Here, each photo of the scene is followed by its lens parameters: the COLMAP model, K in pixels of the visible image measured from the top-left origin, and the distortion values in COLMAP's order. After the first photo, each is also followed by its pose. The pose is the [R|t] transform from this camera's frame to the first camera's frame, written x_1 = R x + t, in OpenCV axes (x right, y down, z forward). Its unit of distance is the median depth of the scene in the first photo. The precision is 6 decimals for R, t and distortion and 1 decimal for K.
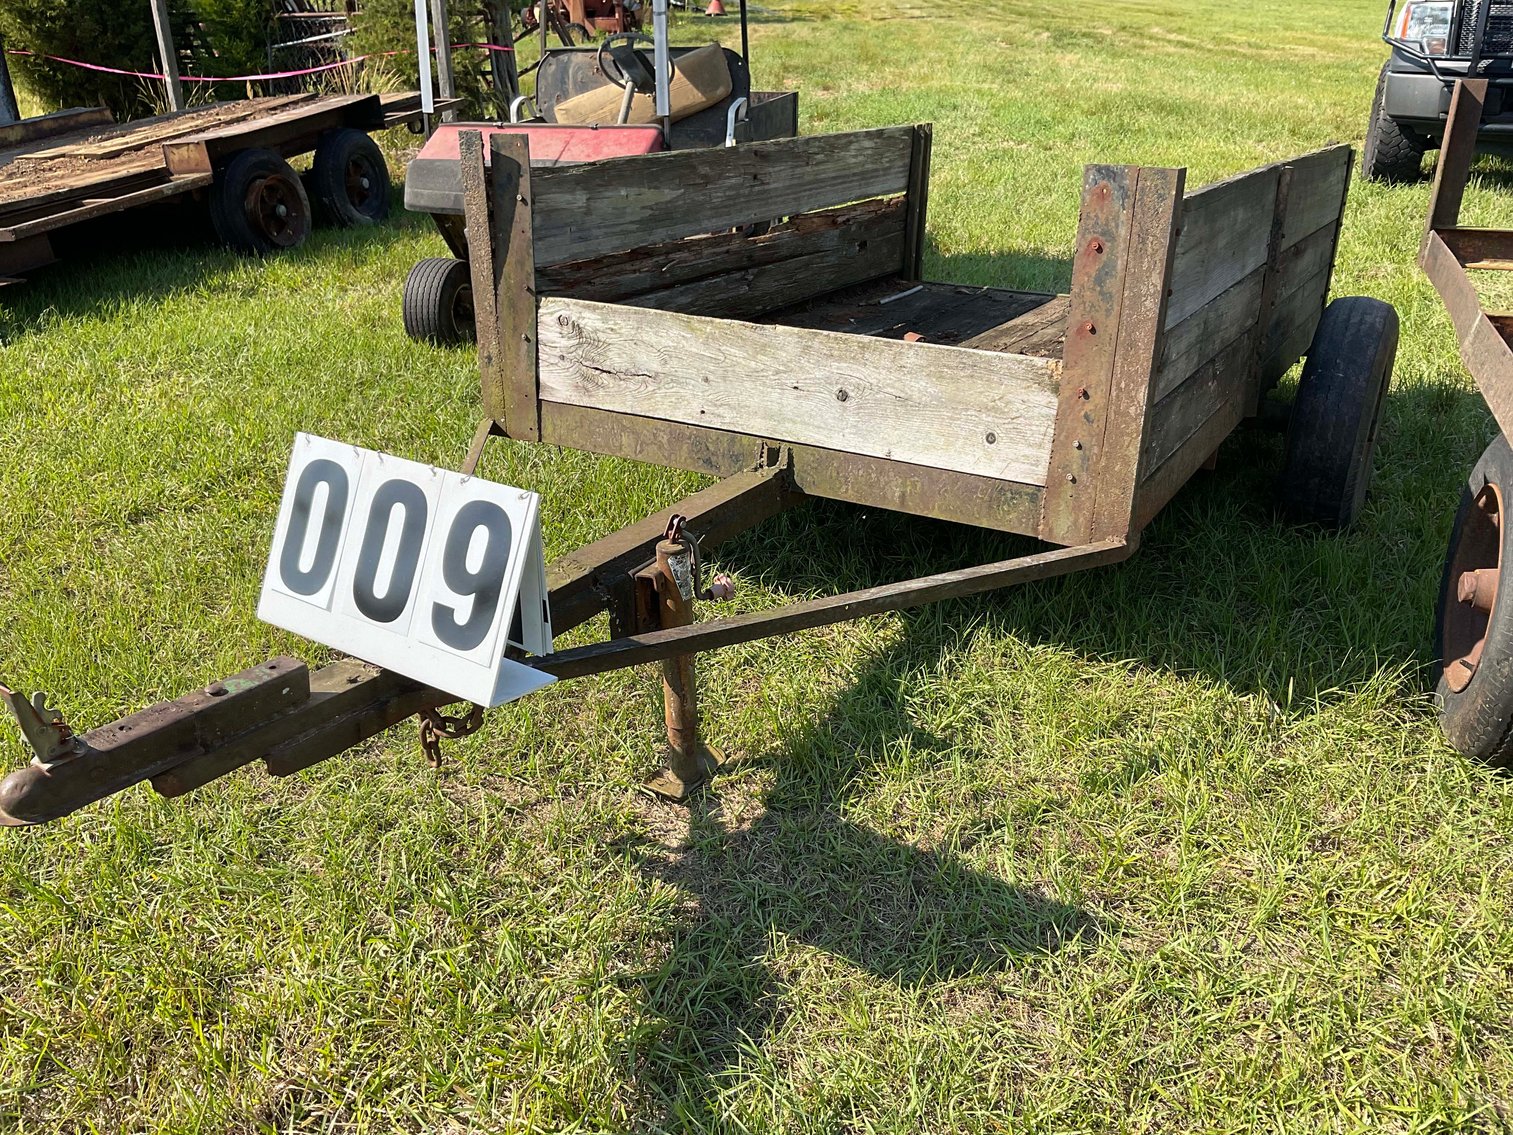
lens RADIAL K [[1265.9, 0, 756.5], [0, 1265.9, 567.5], [0, 0, 1]] dist [0.009092, -0.019542]
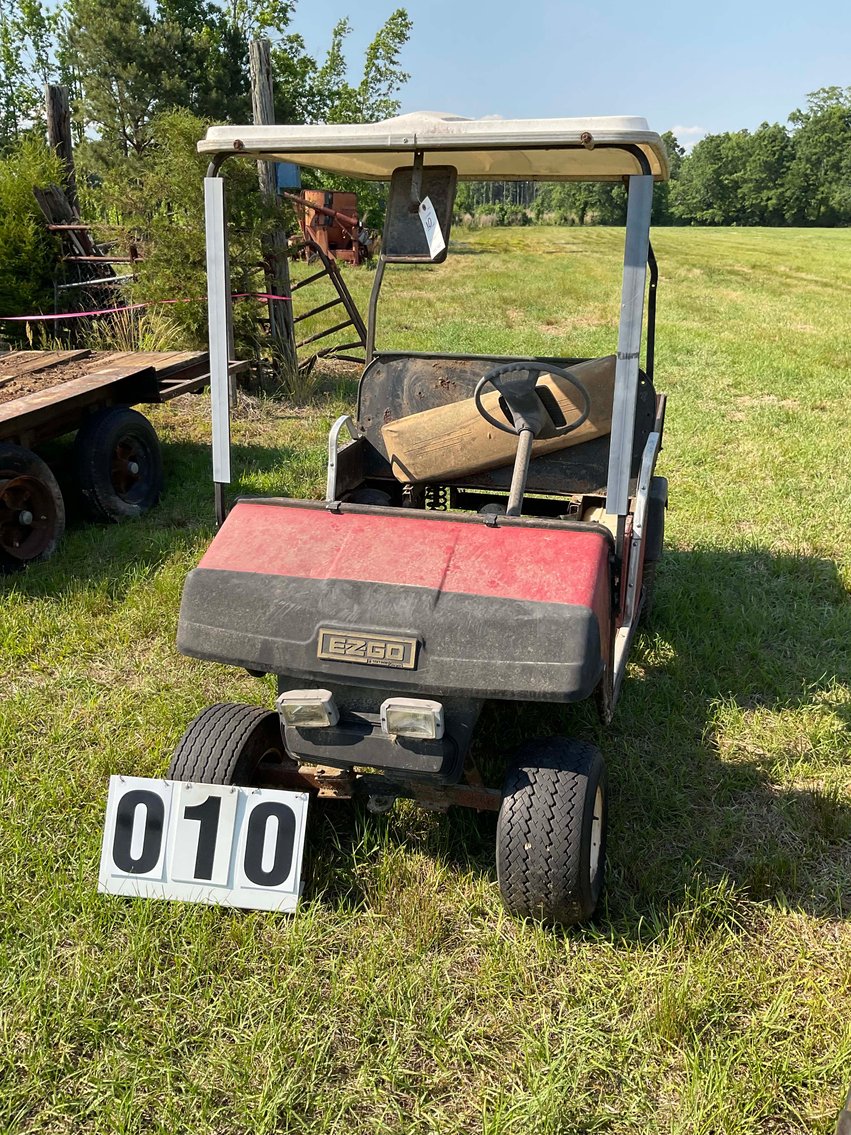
lens RADIAL K [[941.7, 0, 425.5], [0, 941.7, 567.5], [0, 0, 1]] dist [0.120761, -0.215977]
pose [[0.999631, 0.026018, -0.007838, -0.072004], [-0.026578, 0.996224, -0.082655, -0.132381], [0.005658, 0.082832, 0.996547, 0.251383]]
